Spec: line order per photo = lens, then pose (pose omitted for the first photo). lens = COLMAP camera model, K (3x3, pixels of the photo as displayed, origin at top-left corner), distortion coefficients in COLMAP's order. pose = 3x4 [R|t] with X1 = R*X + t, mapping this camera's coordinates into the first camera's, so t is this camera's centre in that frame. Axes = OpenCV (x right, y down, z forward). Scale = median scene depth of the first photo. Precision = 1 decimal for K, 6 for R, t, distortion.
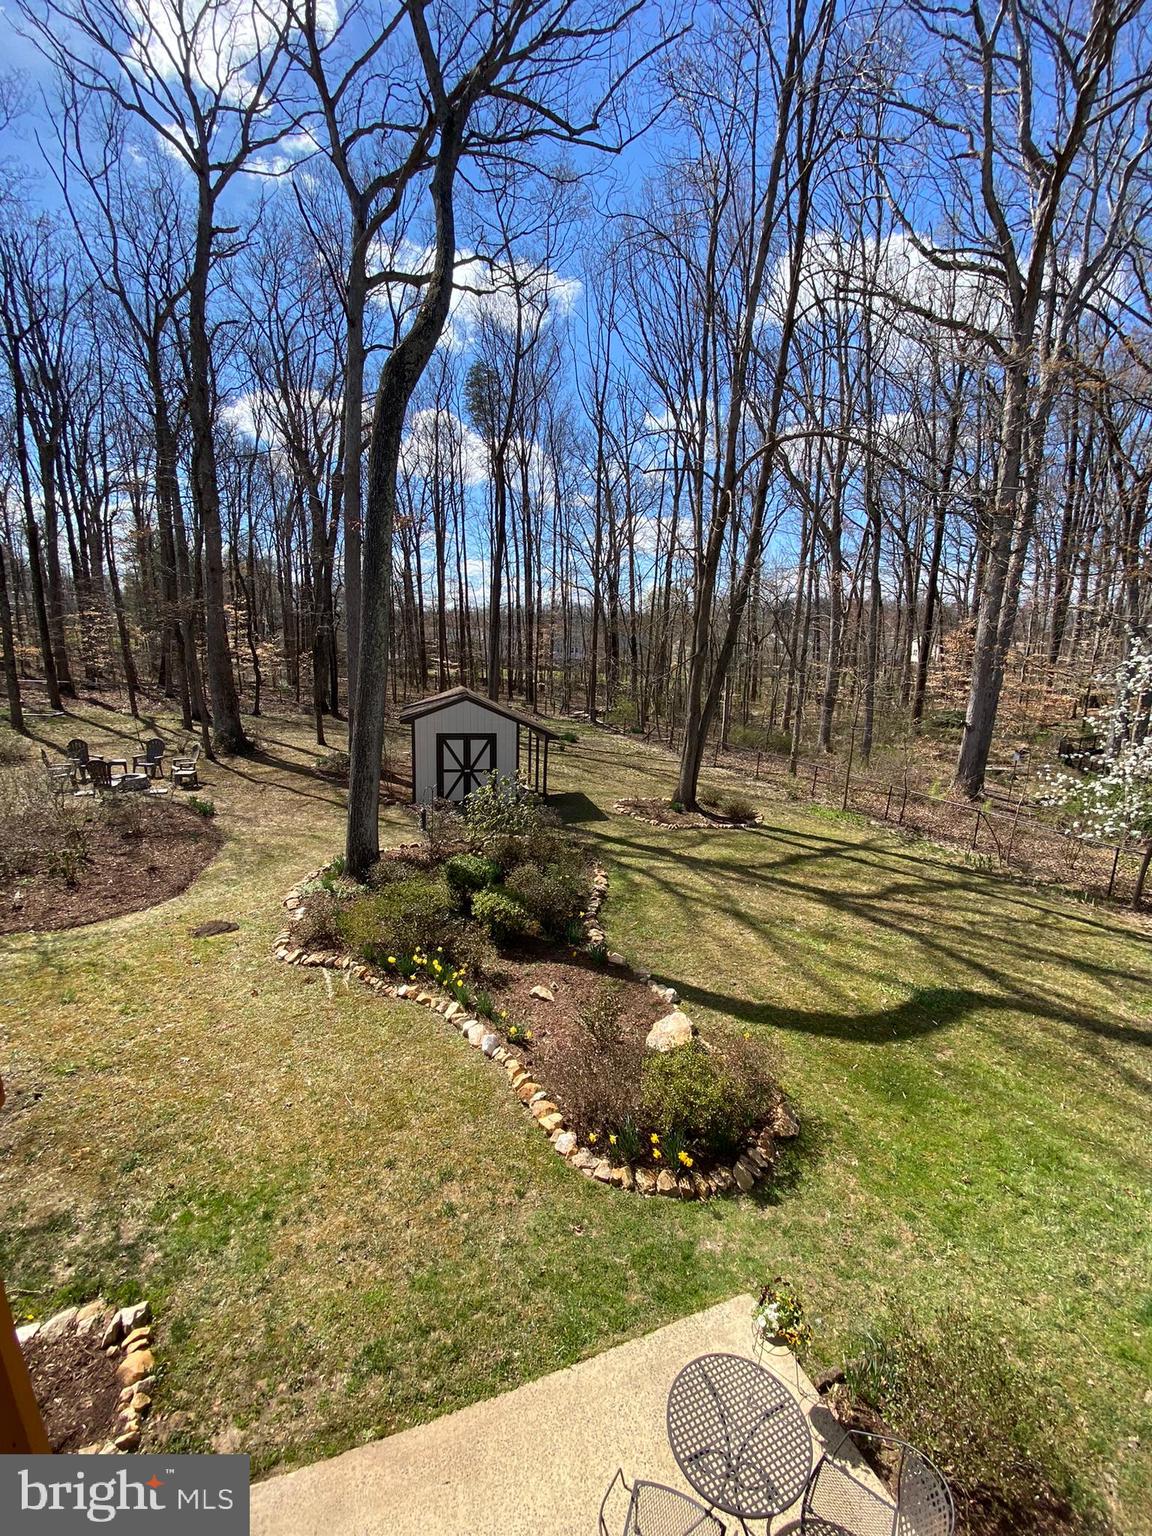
lens RADIAL K [[620.0, 0, 569.9], [0, 620.0, 752.1], [0, 0, 1]] dist [0.025002, -0.021924]
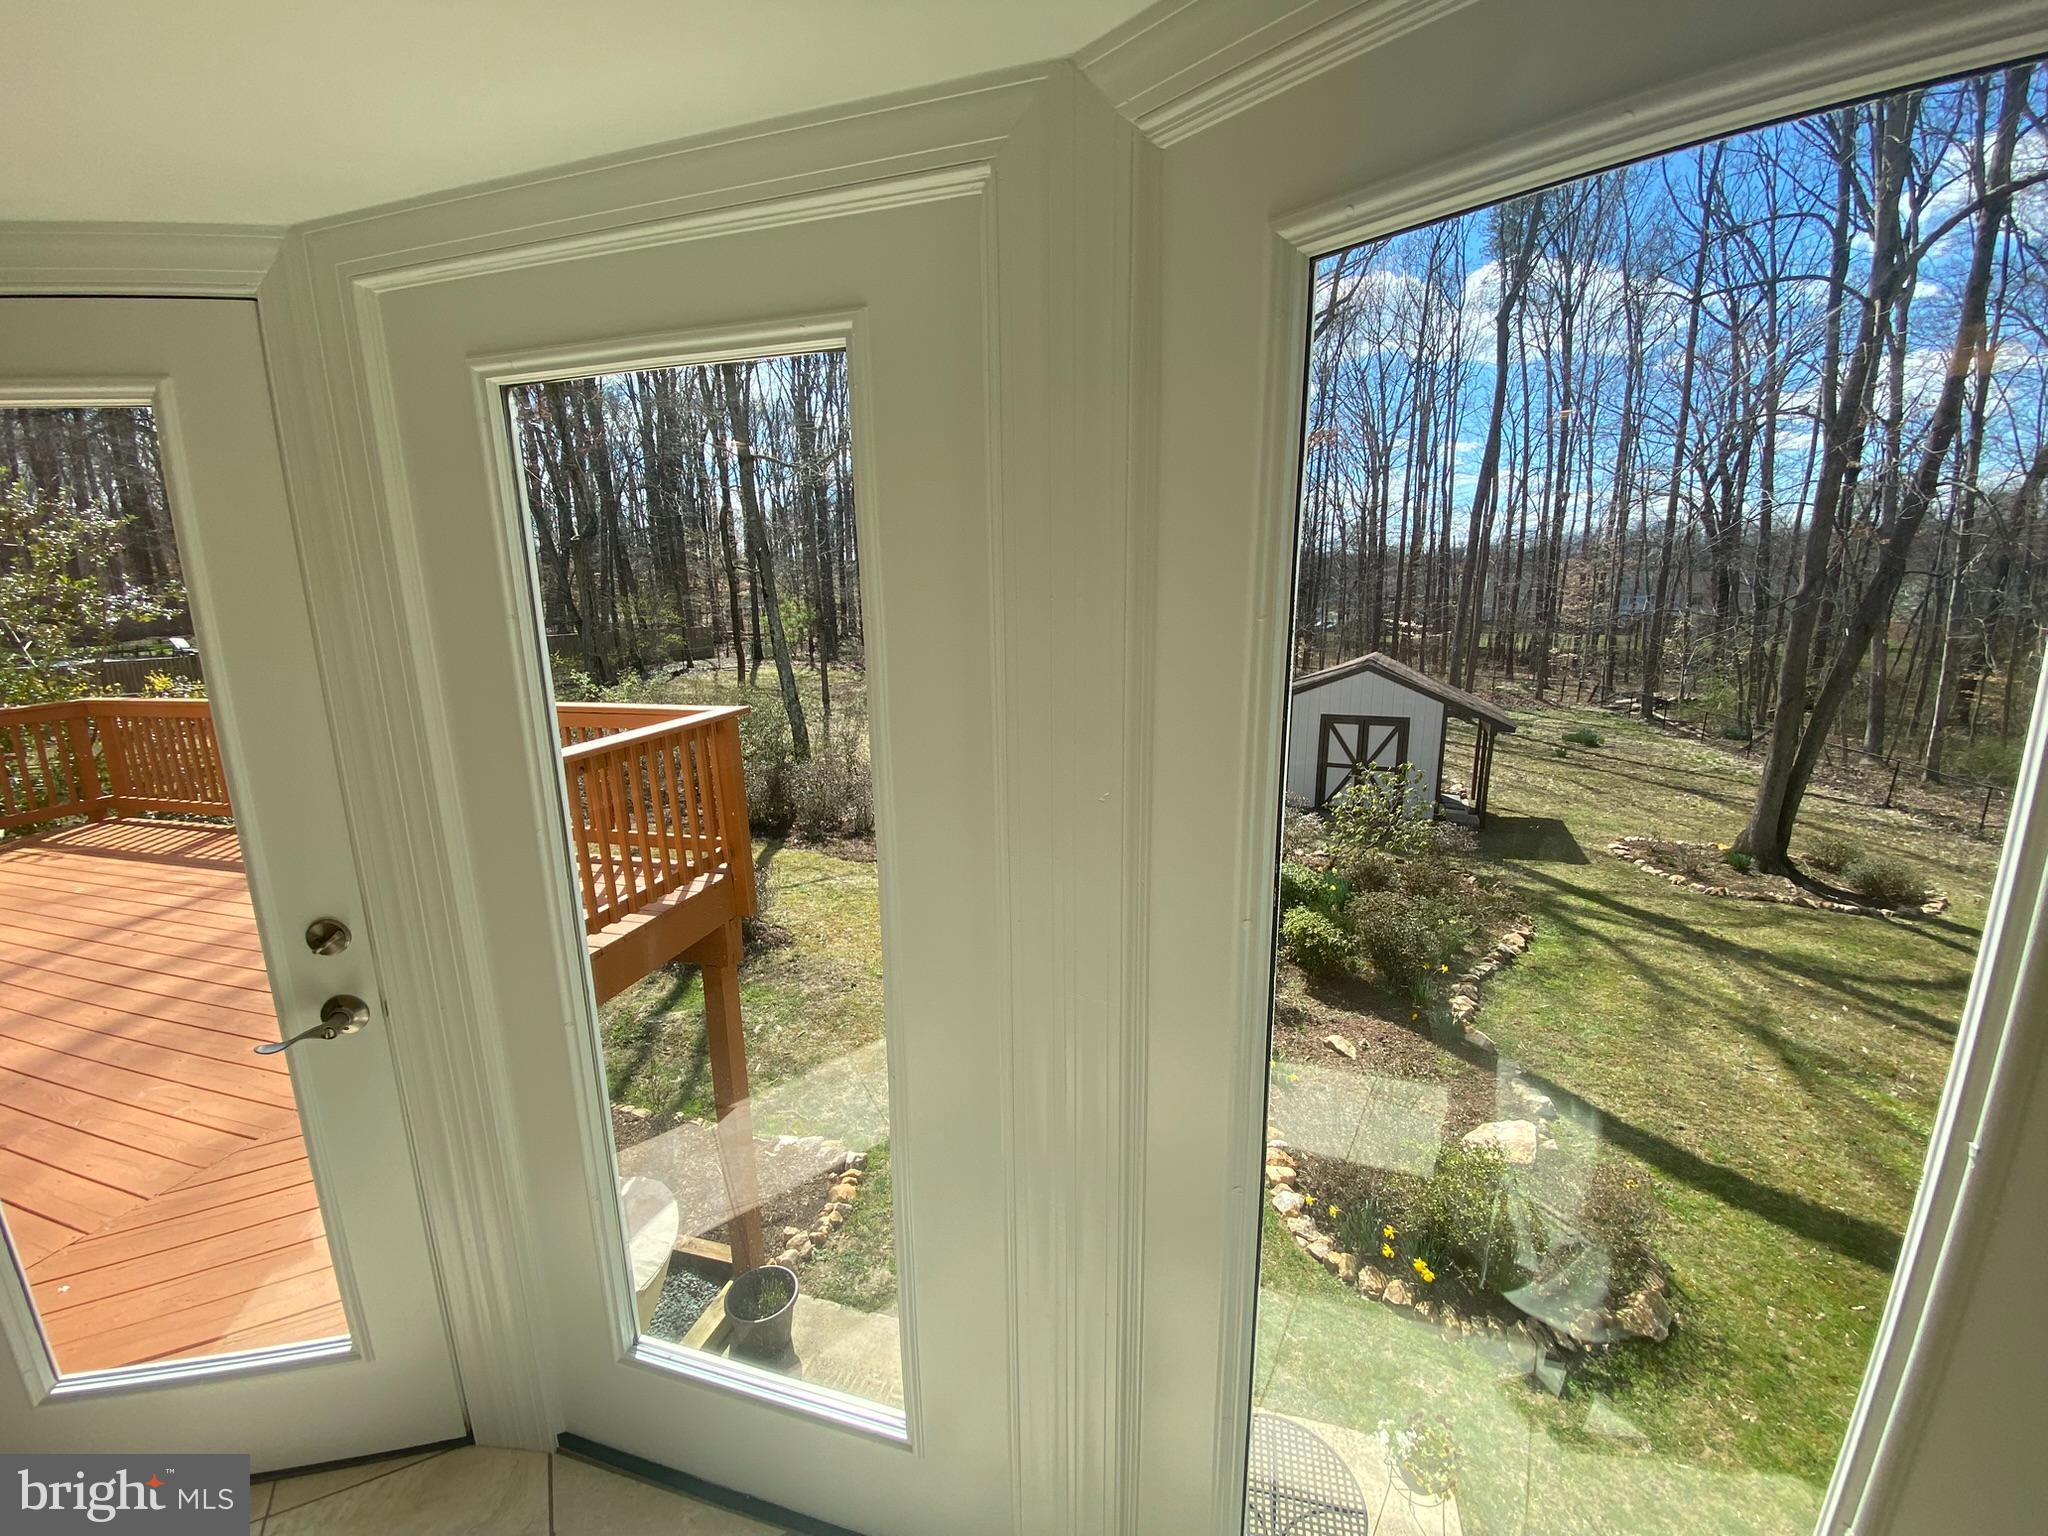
lens RADIAL K [[823.0, 0, 1024.0], [0, 823.0, 768.0], [0, 0, 1]] dist [0.017589, -0.018977]
pose [[0.795694, 0.083741, -0.599882, 0.124739], [-0.069386, 0.996479, 0.047069, 0.015590], [0.601711, 0.004171, 0.798703, -0.024398]]
